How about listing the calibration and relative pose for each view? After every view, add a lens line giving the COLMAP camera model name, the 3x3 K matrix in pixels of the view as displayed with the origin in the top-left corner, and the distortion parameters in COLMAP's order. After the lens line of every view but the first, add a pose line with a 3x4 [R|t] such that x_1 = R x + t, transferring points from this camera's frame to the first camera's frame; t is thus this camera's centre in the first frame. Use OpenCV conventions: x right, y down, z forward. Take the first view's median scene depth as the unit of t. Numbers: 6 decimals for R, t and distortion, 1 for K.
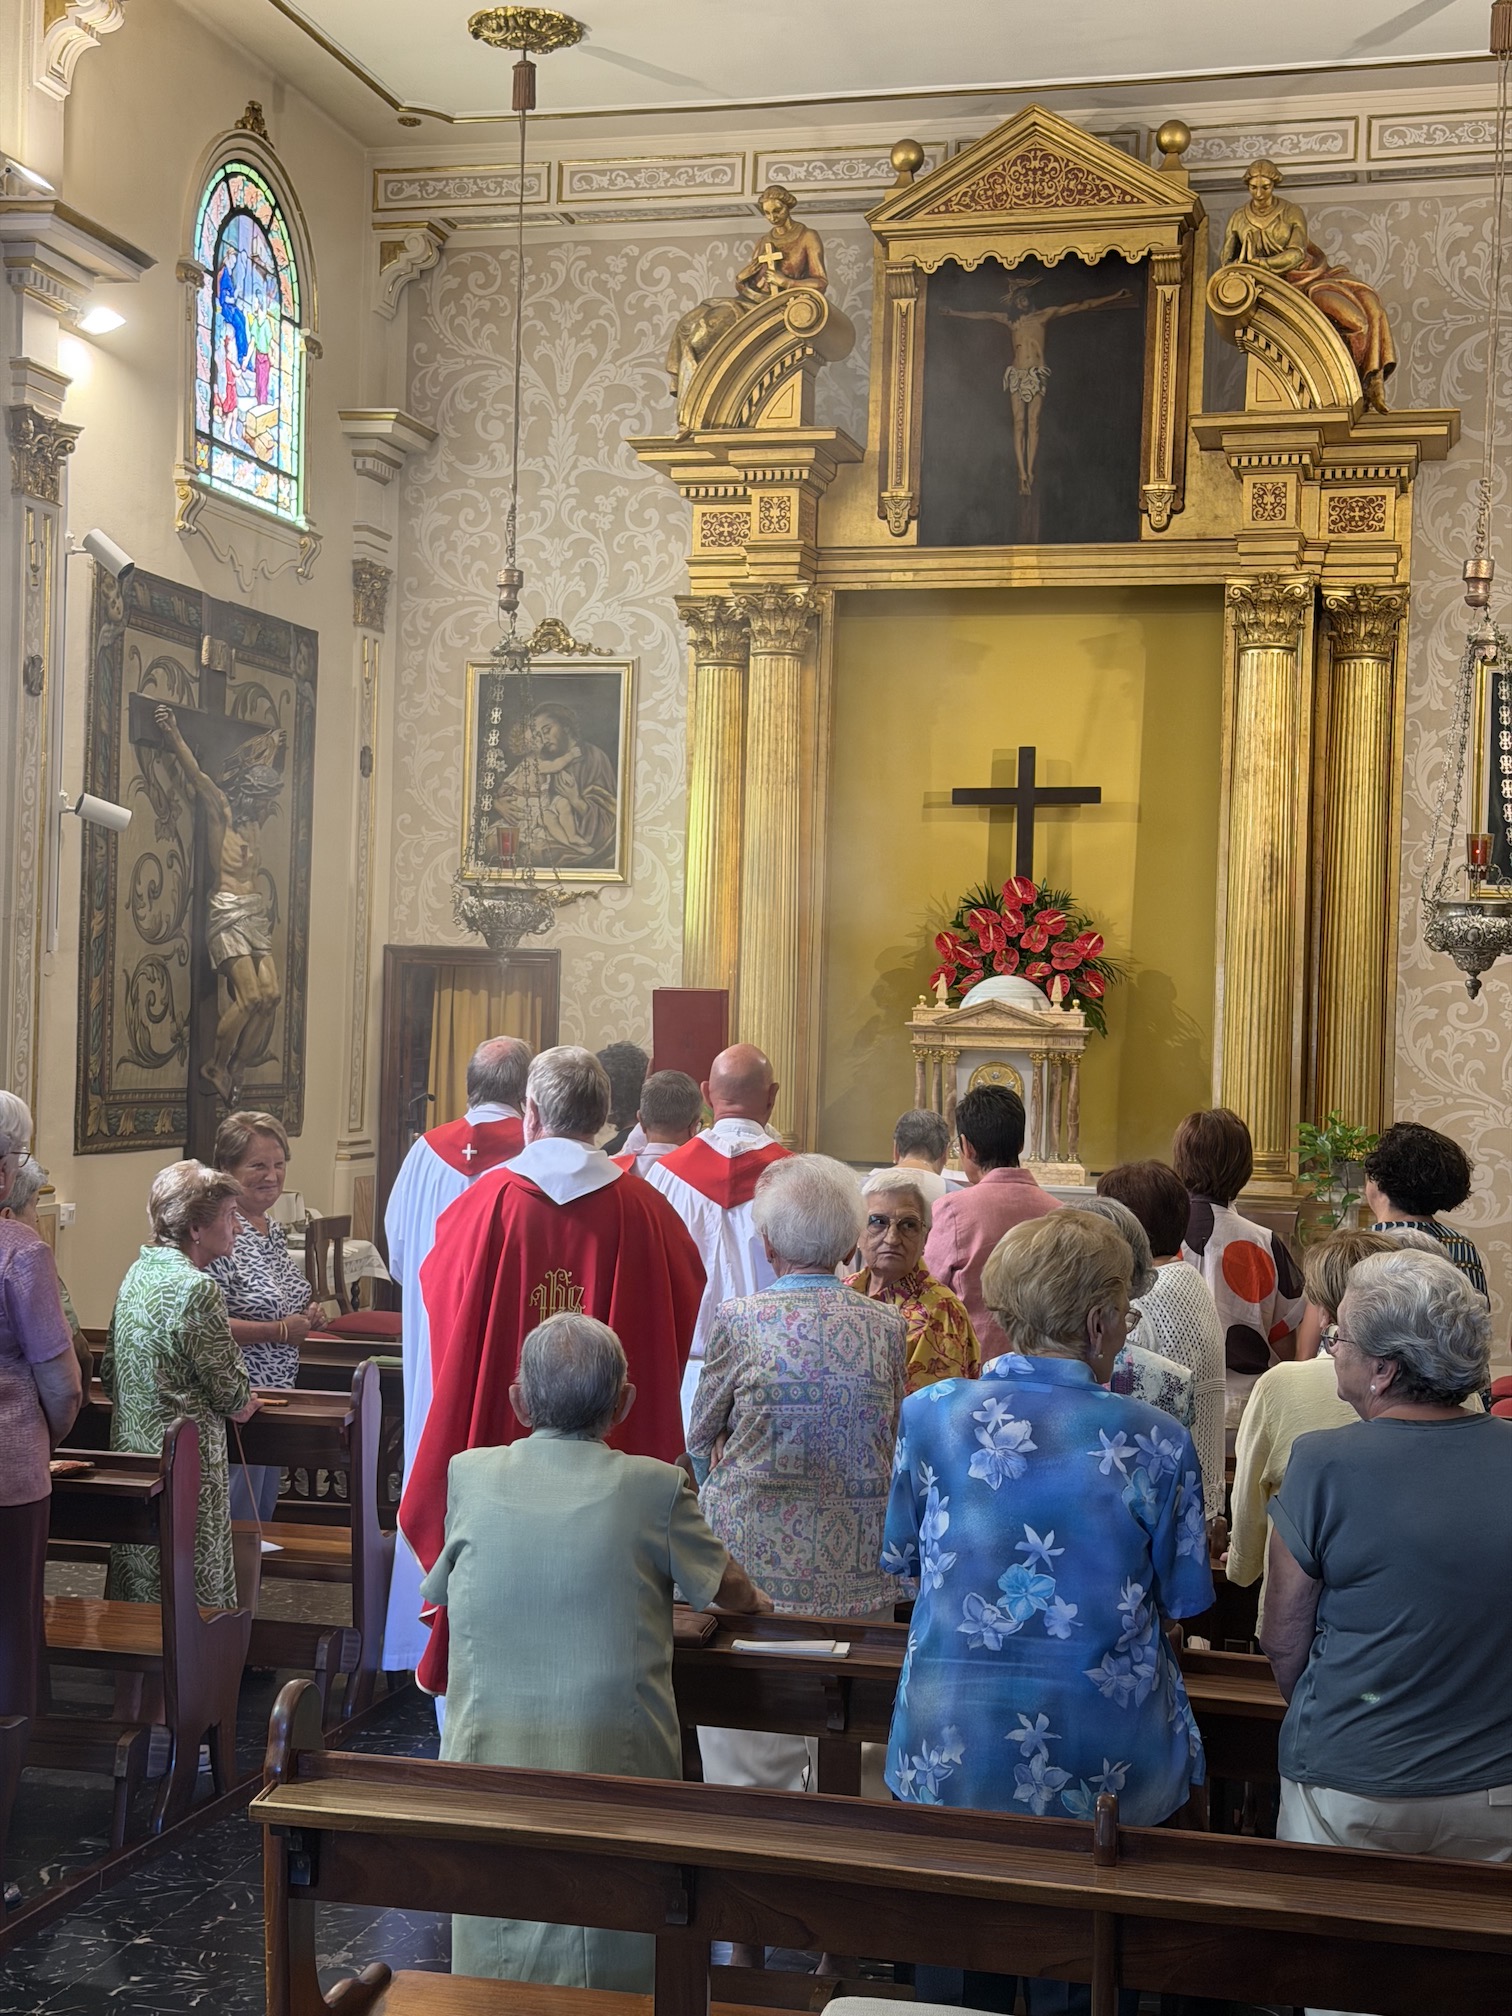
lens RADIAL K [[2811.8, 0, 743.2], [0, 2811.8, 1017.5], [0, 0, 1]] dist [0.183654, -0.396337]
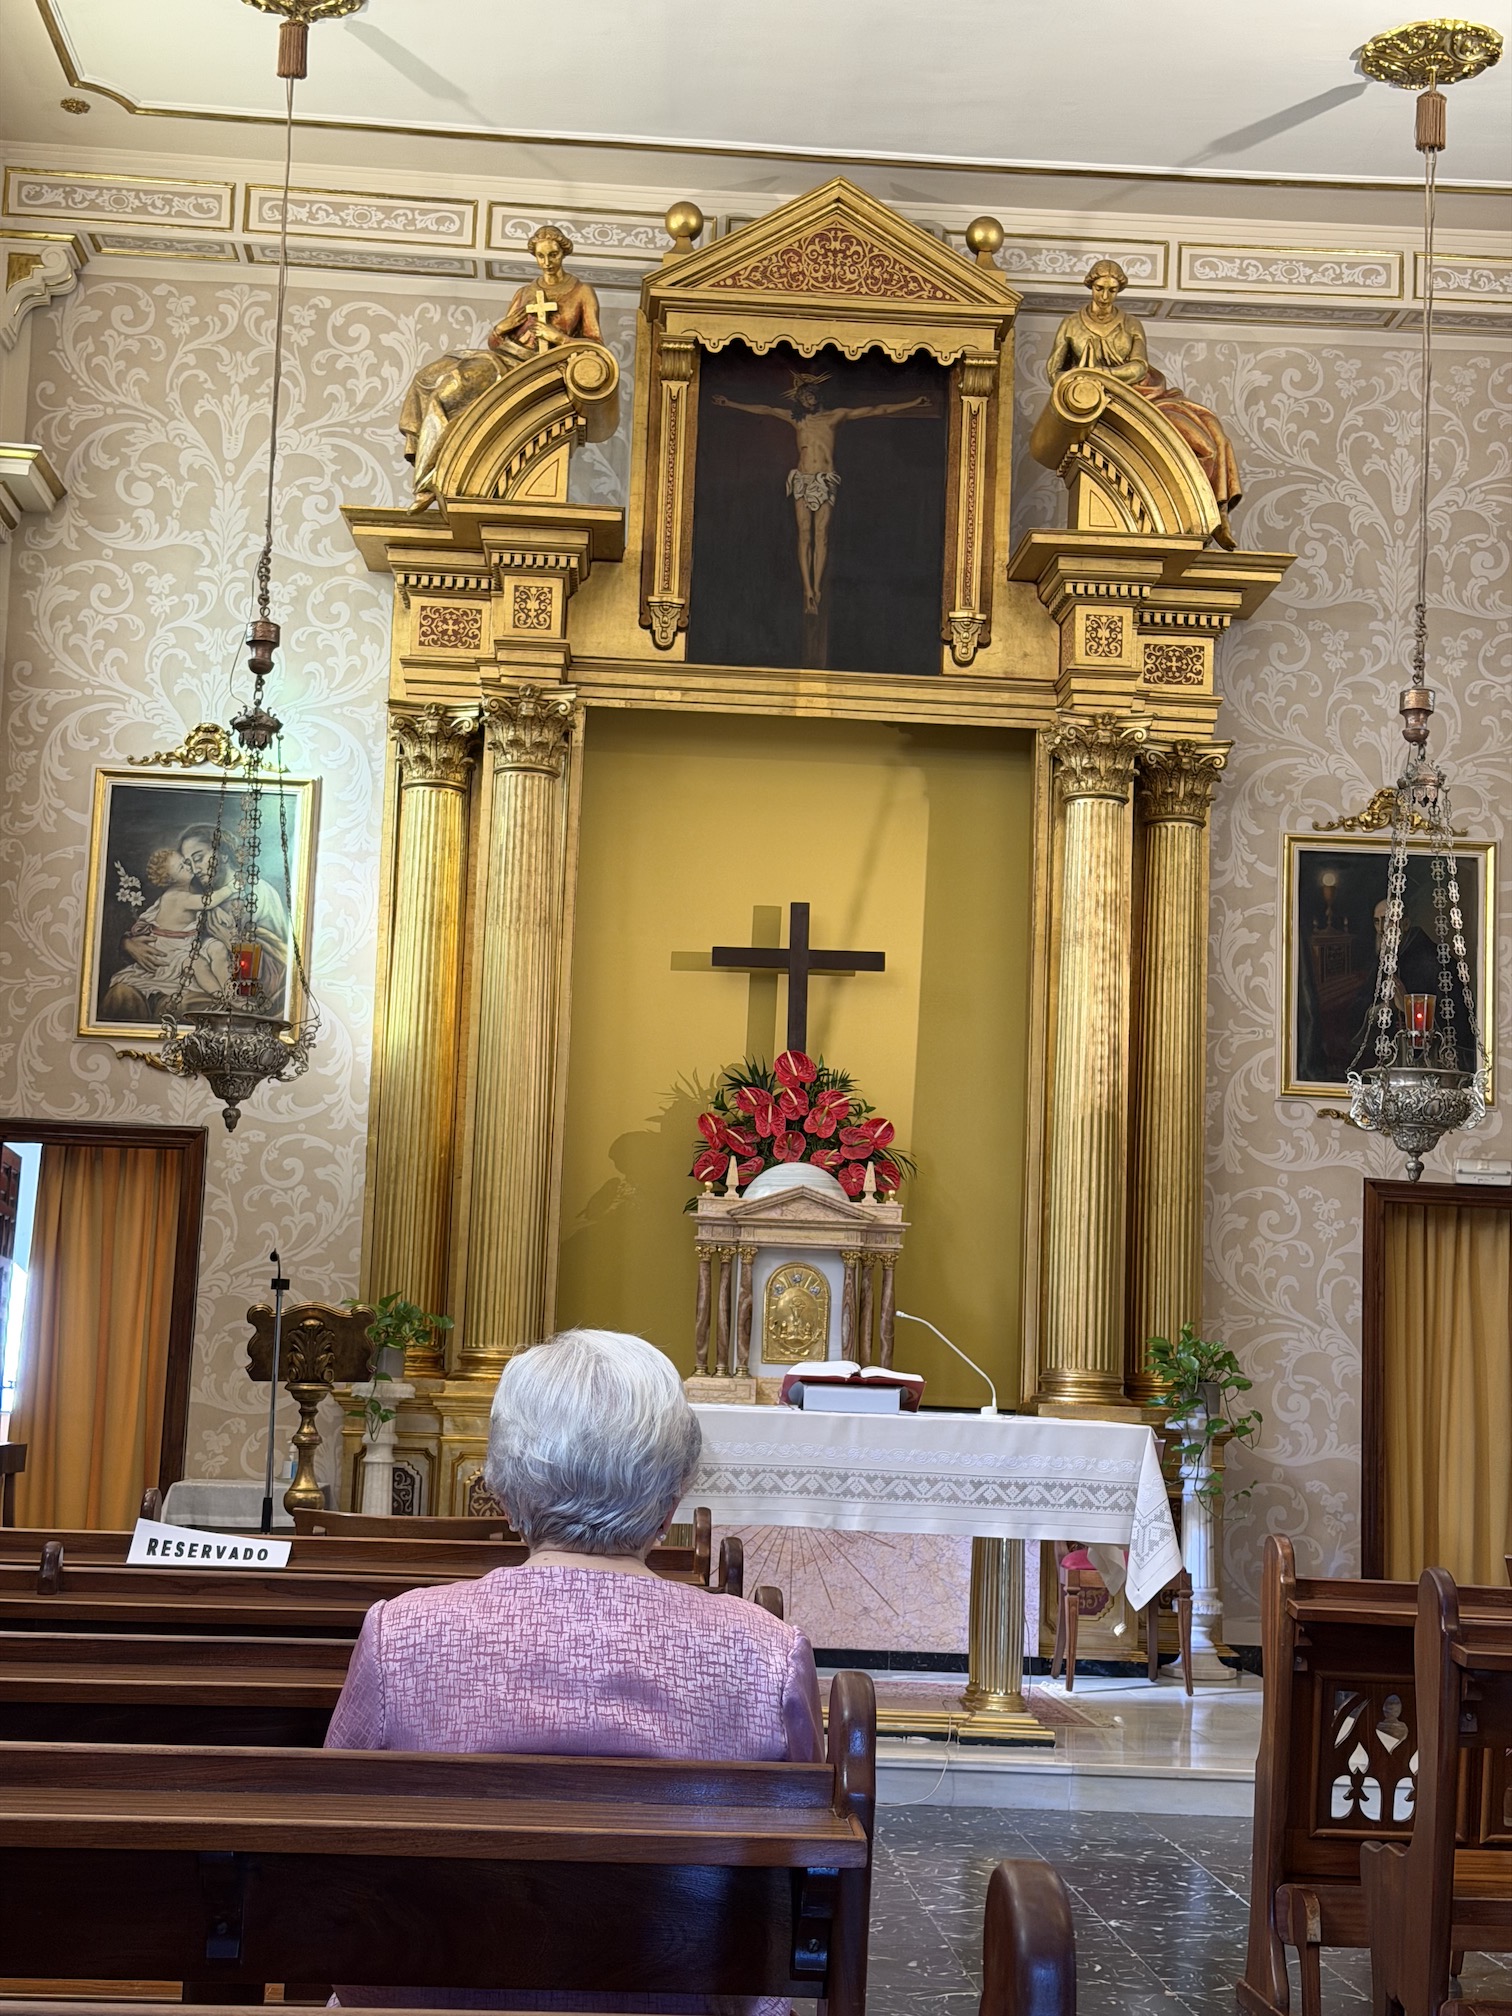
lens RADIAL K [[2809.6, 0, 744.9], [0, 2809.6, 1031.8], [0, 0, 1]] dist [0.180045, -0.374678]
pose [[0.950602, 0.046202, 0.306954, -0.180048], [-0.010316, 0.993017, -0.117519, 0.044832], [-0.310241, 0.108548, 0.944441, 0.203373]]
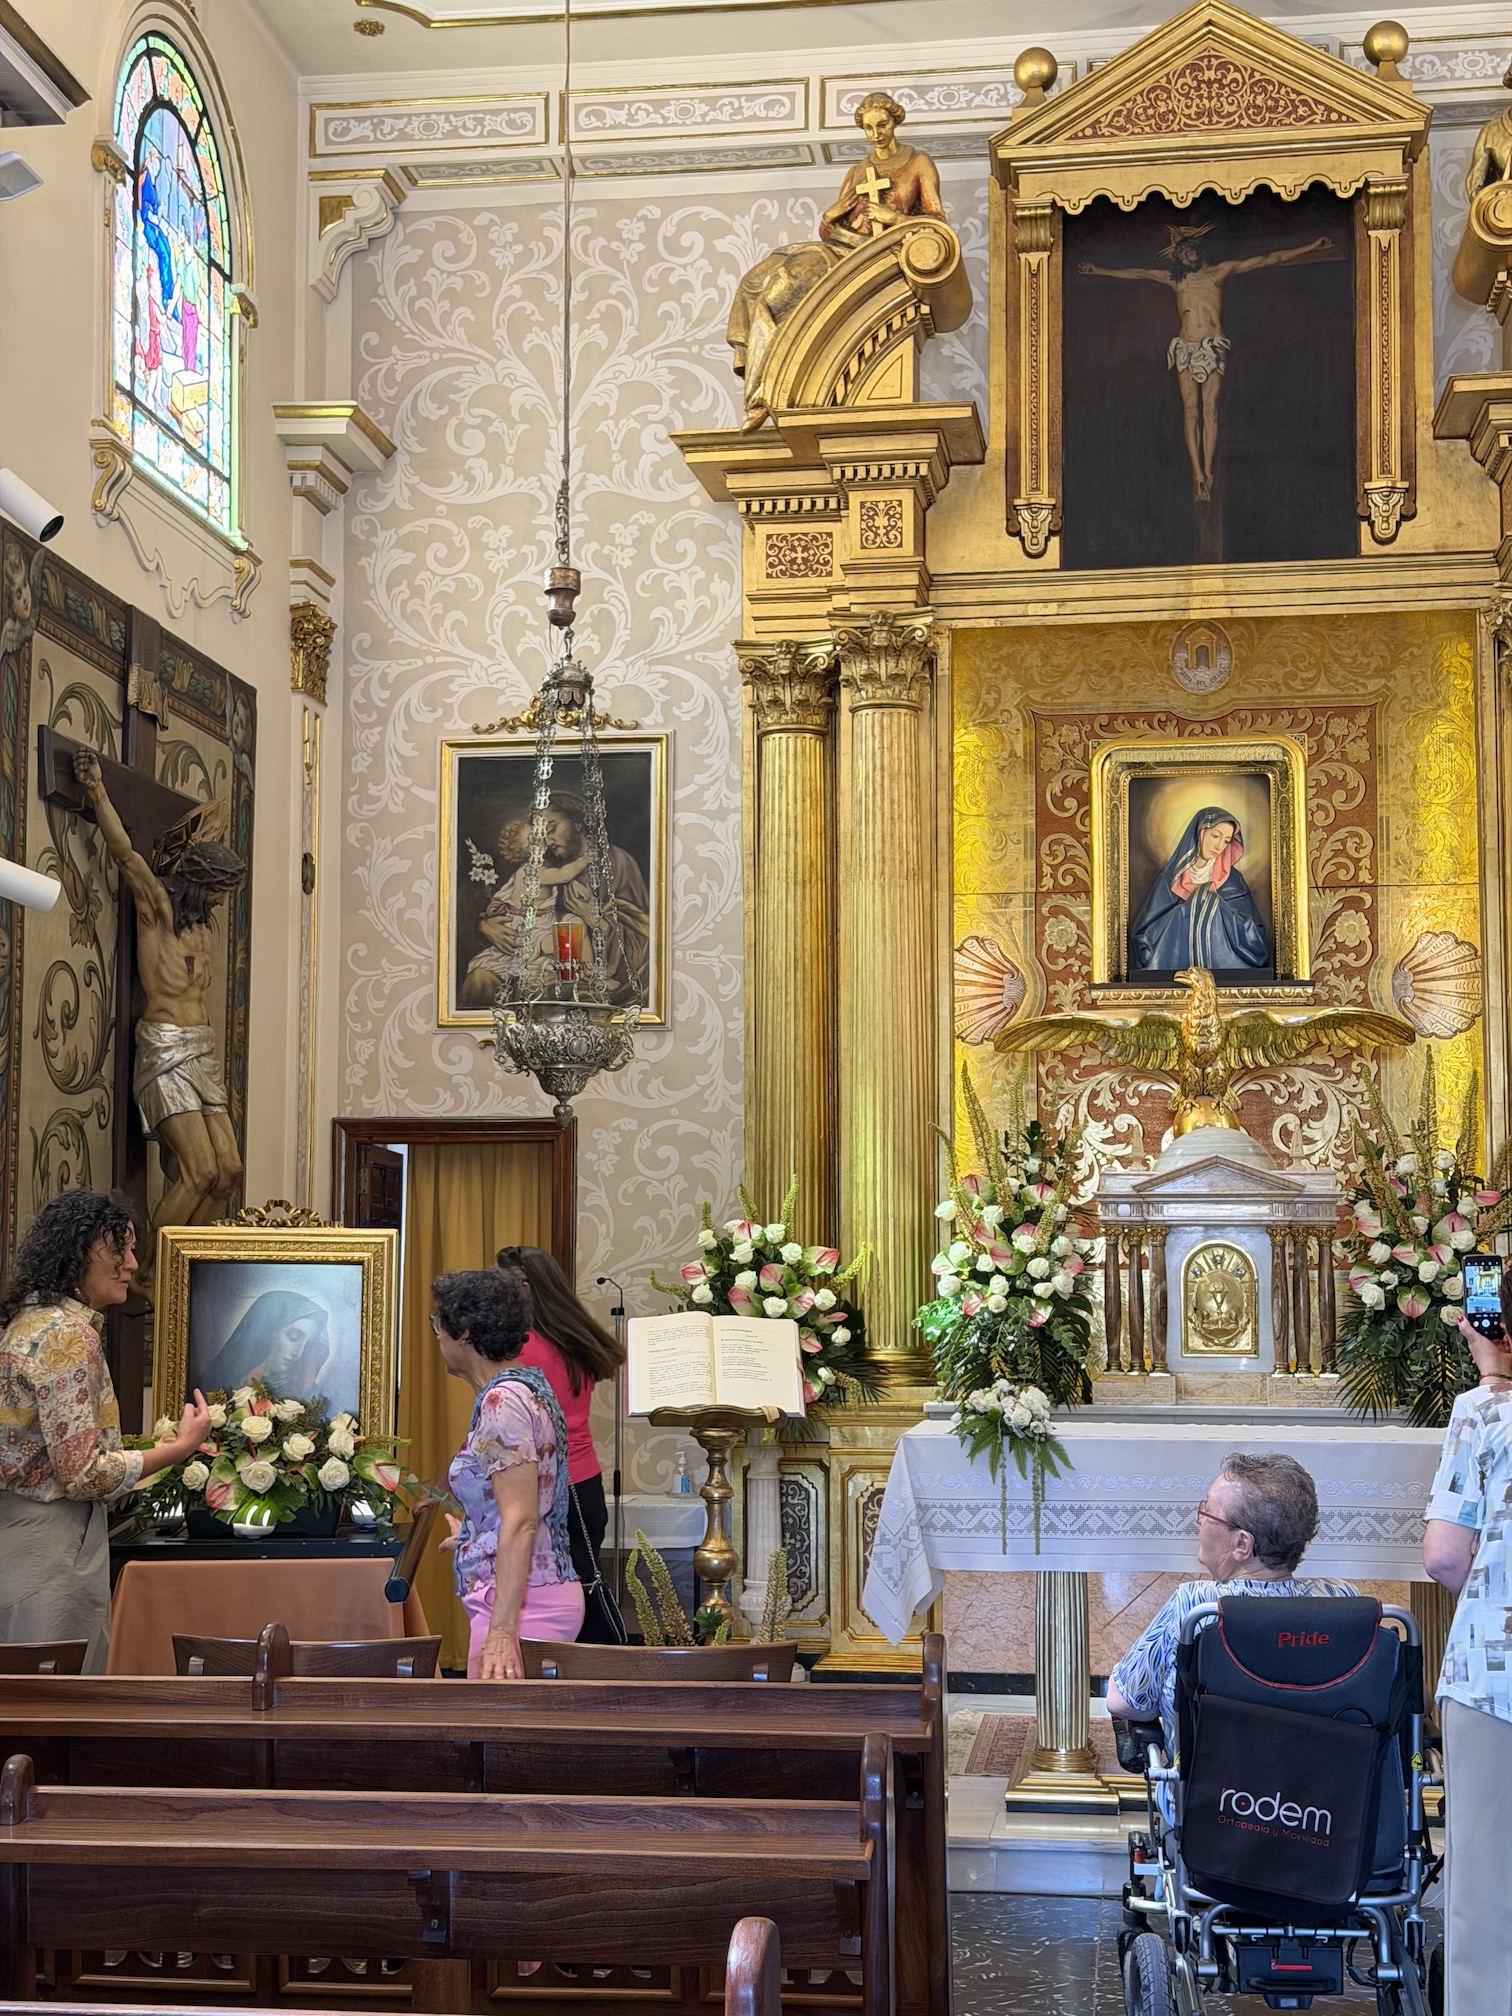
lens RADIAL K [[2802.3, 0, 758.0], [0, 2802.3, 1028.2], [0, 0, 1]] dist [0.193122, -0.426924]
pose [[0.992687, -0.016727, 0.119549, -0.113374], [0.028050, 0.995208, -0.093668, 0.025081], [-0.117409, 0.096336, 0.988400, 0.274476]]
